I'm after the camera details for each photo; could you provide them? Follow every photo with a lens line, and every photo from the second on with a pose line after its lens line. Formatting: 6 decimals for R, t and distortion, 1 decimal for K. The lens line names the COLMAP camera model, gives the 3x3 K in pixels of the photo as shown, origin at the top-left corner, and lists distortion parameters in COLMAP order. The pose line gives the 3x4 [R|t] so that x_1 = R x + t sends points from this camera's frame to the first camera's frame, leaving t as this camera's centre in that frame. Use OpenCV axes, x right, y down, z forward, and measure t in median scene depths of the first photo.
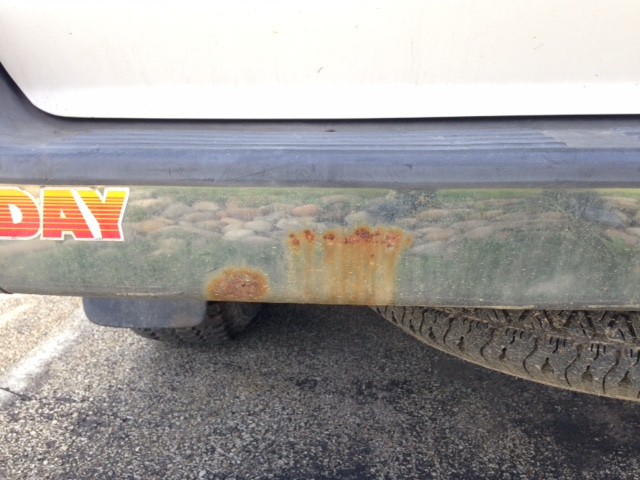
lens RADIAL K [[625.1, 0, 314.9], [0, 625.1, 243.3], [0, 0, 1]] dist [0.124806, 0.000000]
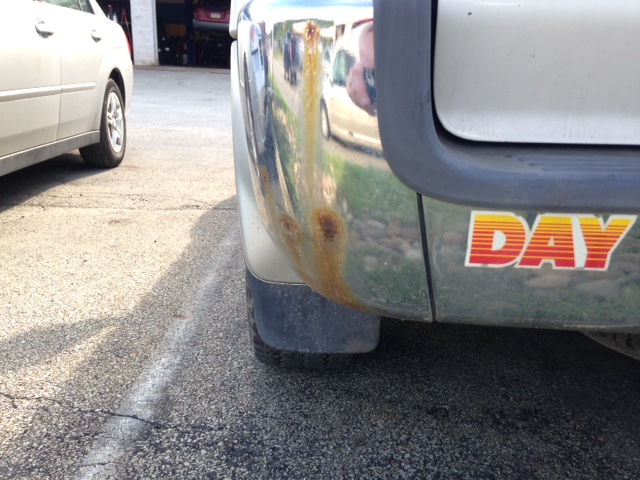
lens RADIAL K [[625.1, 0, 325.2], [0, 625.1, 243.0], [0, 0, 1]] dist [0.124806, 0.000000]
pose [[0.992922, 0.025371, 0.116023, -0.347425], [-0.021447, 0.999159, -0.034947, -0.001272], [-0.116812, 0.032212, 0.992632, 0.035896]]
